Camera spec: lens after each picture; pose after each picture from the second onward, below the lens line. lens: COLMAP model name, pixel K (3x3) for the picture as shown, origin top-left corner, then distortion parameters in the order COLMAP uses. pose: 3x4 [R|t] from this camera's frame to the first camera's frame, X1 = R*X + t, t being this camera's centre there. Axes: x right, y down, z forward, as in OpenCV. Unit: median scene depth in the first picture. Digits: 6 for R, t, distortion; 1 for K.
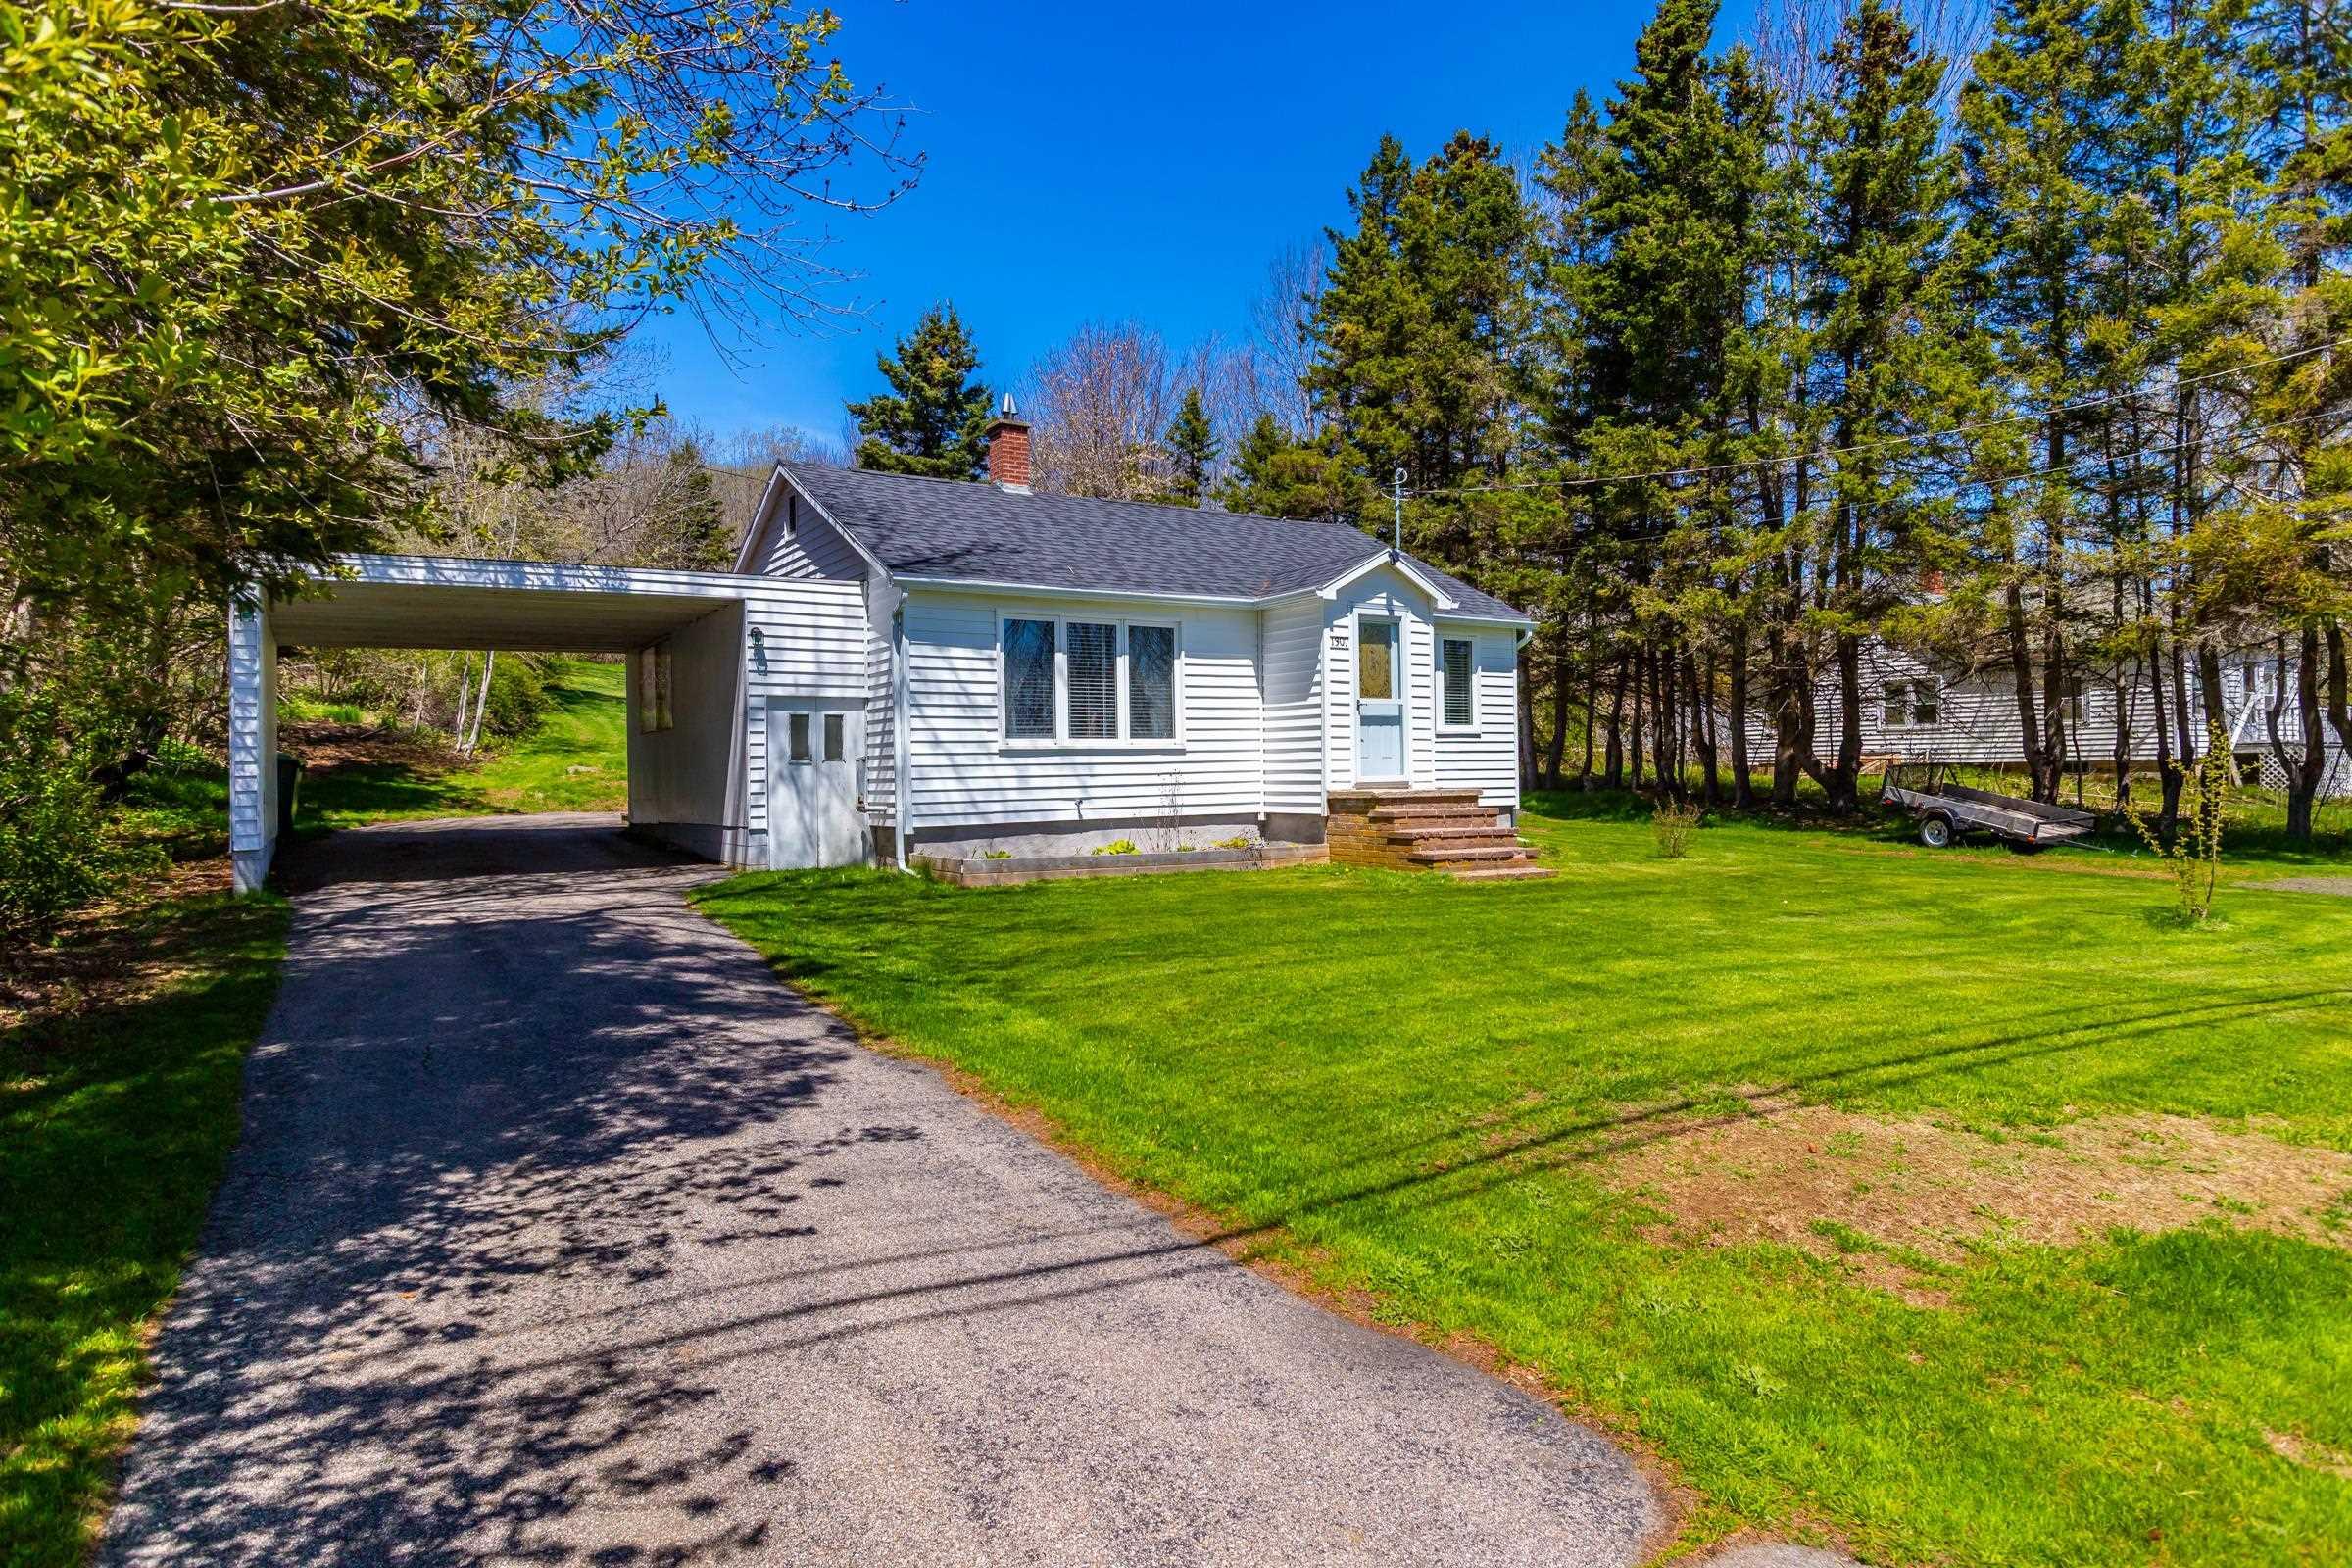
lens RADIAL K [[1364.3, 0, 1177.7], [0, 1364.3, 778.0], [0, 0, 1]] dist [0.000047, 0.002660]
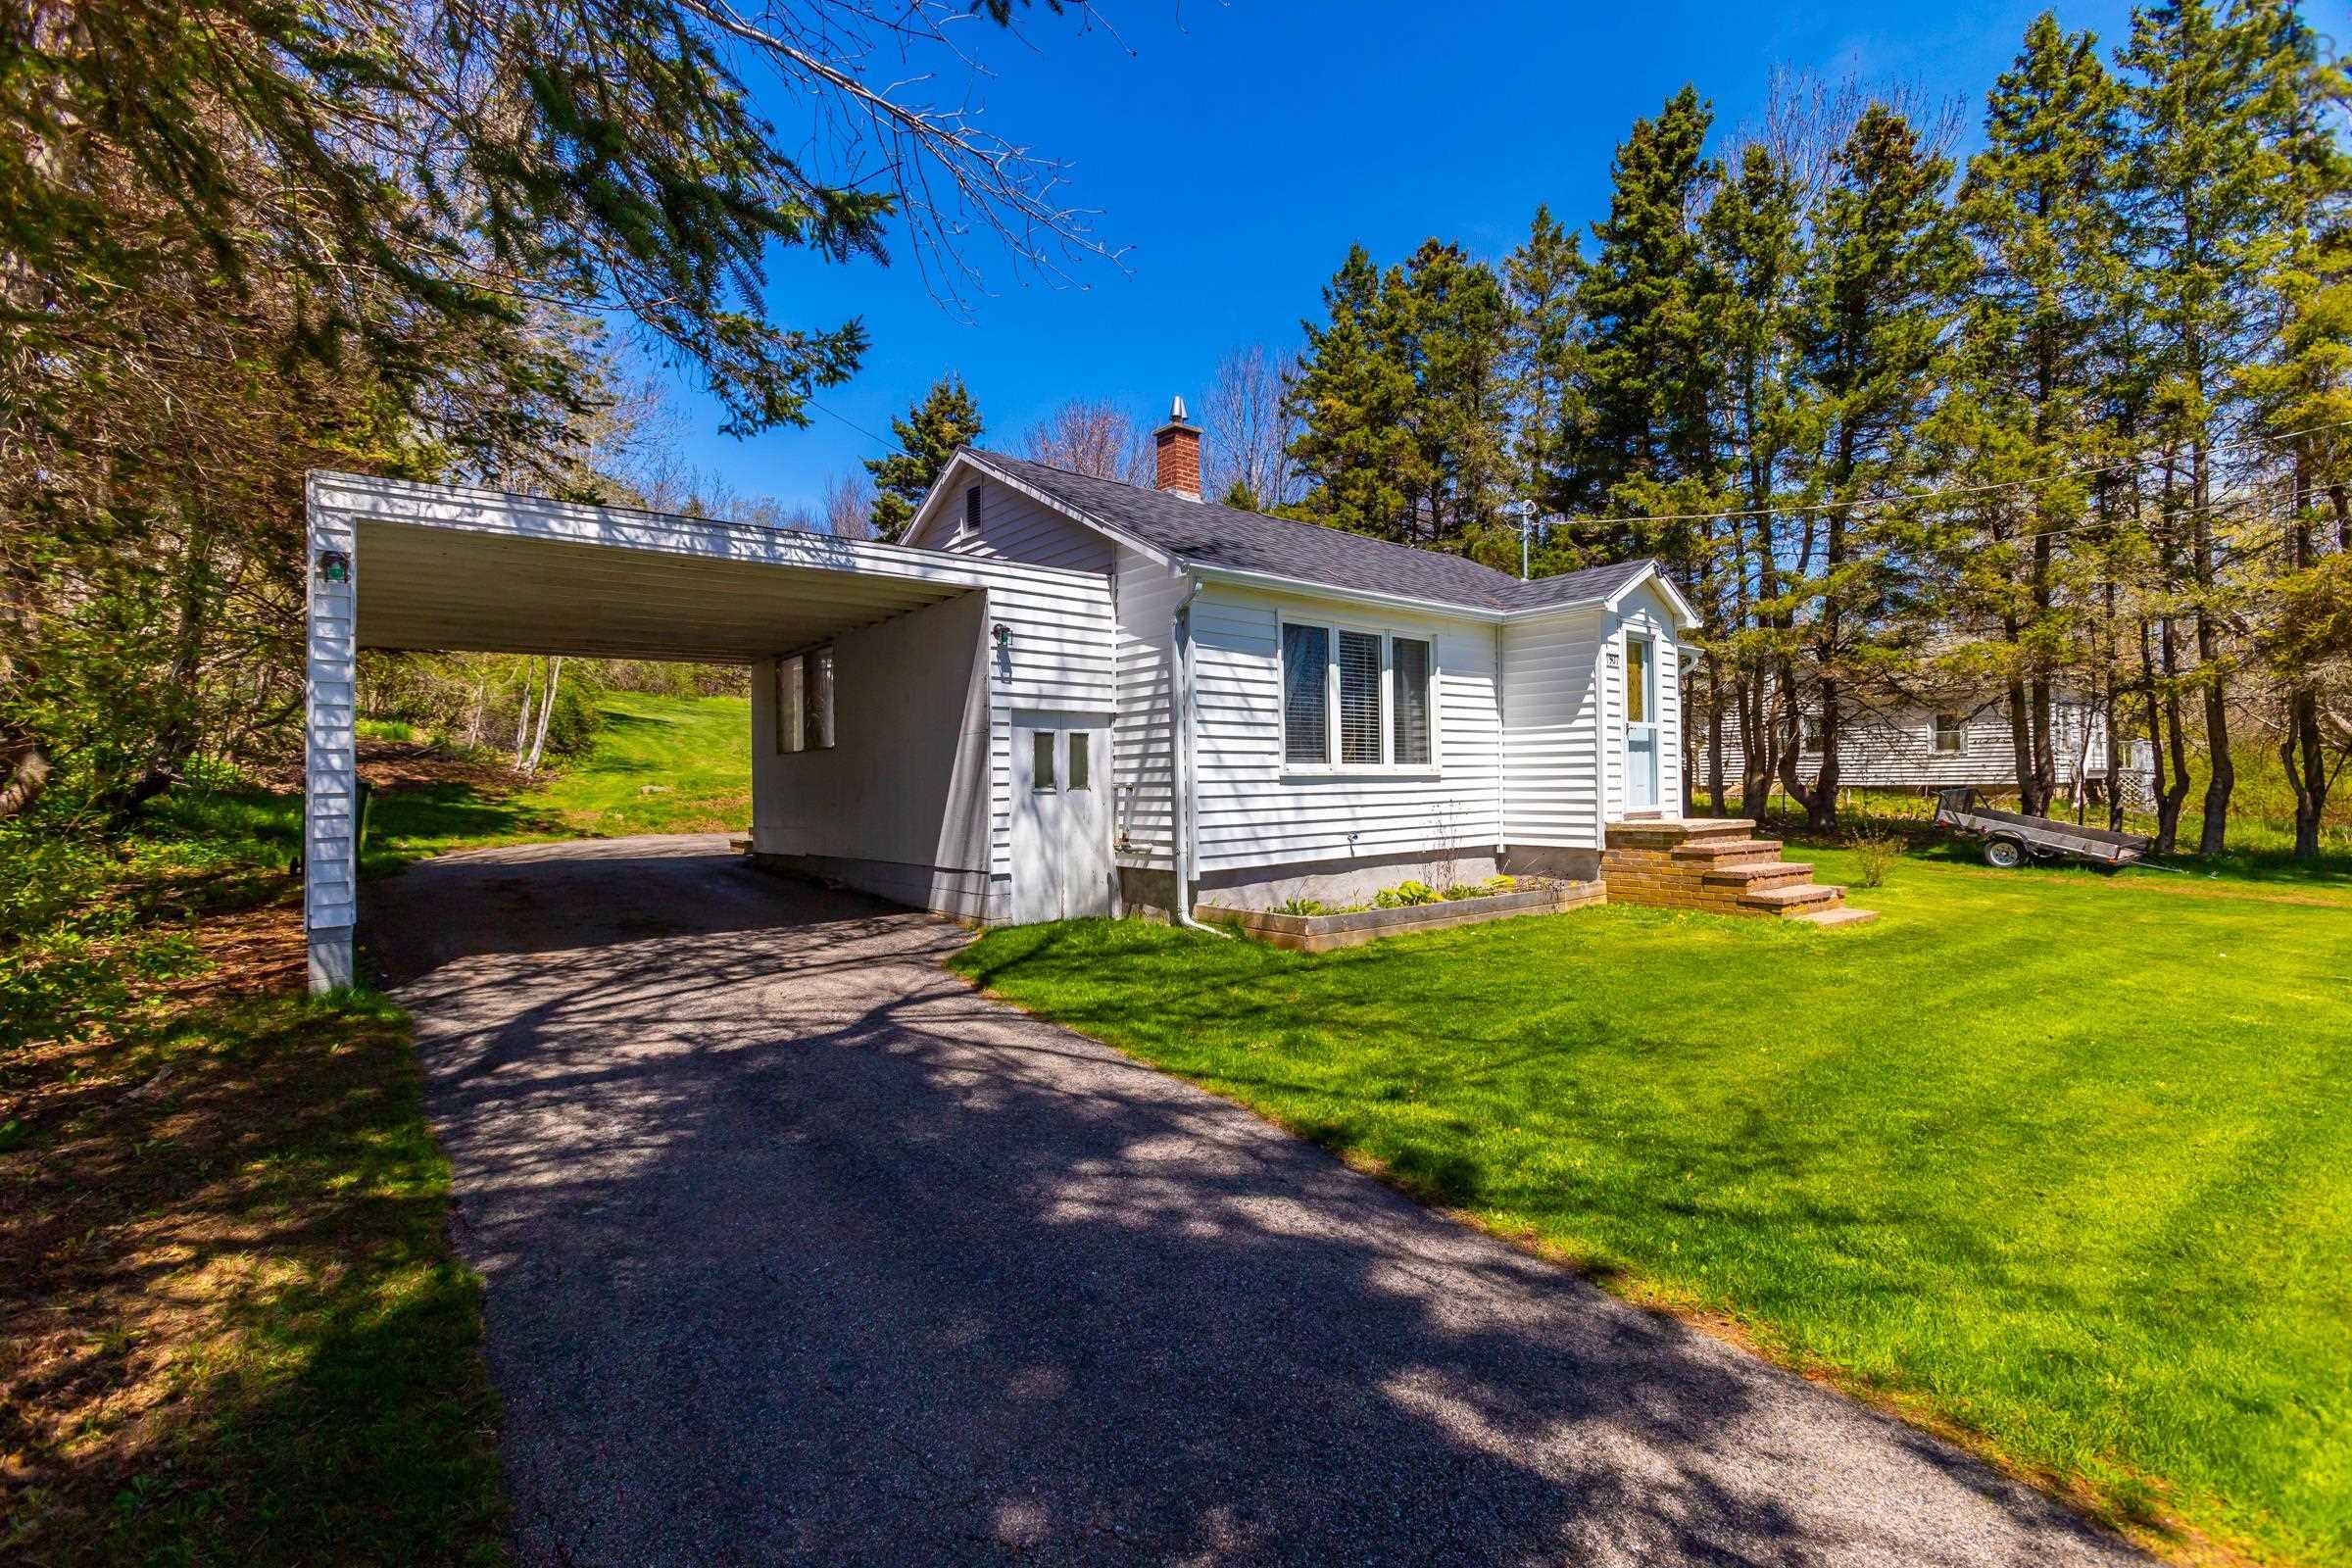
lens RADIAL K [[1042.1, 0, 1166.1], [0, 1042.1, 778.3], [0, 0, 1]] dist [-0.007628, 0.007251]
pose [[0.993419, 0.004581, 0.114442, -0.243305], [-0.003316, 0.999931, -0.011246, -0.010748], [-0.114485, 0.010793, 0.993366, 0.325924]]
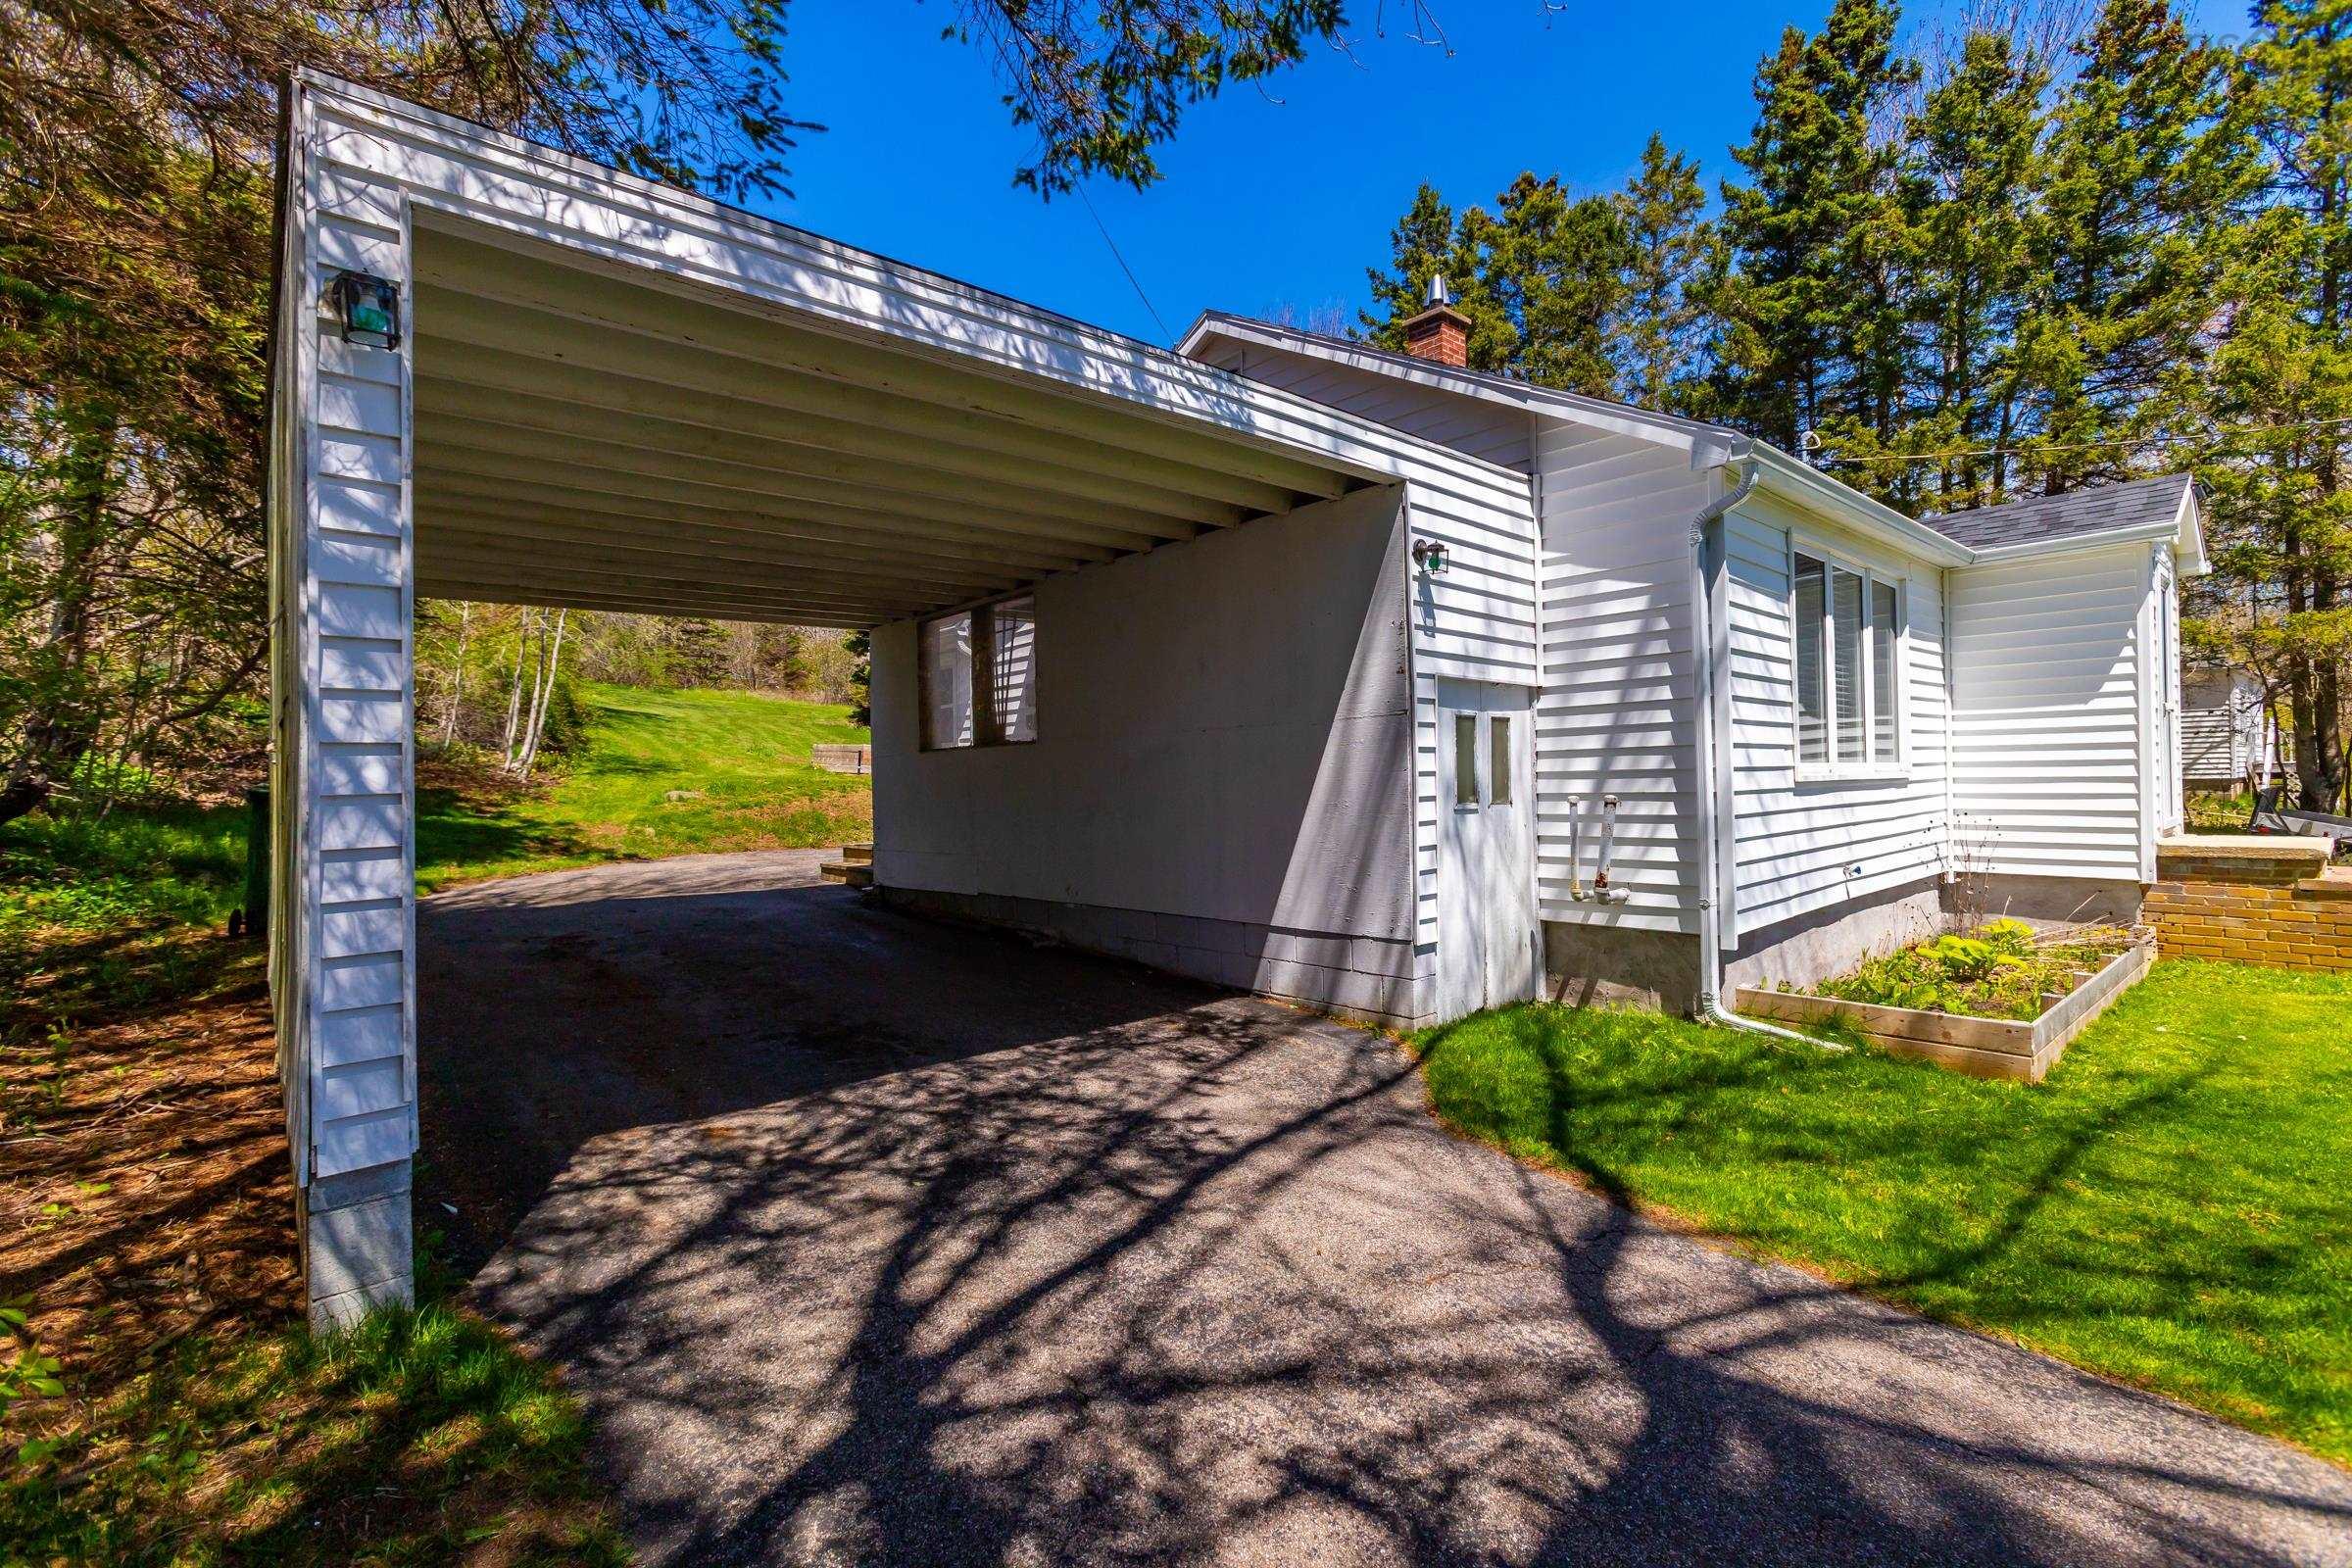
lens RADIAL K [[1042.1, 0, 1154.2], [0, 1042.1, 781.5], [0, 0, 1]] dist [-0.007628, 0.007251]
pose [[0.988556, -0.001146, 0.150853, -0.400644], [0.001764, 0.999991, -0.003967, -0.017818], [-0.150847, 0.004188, 0.988548, 0.553282]]
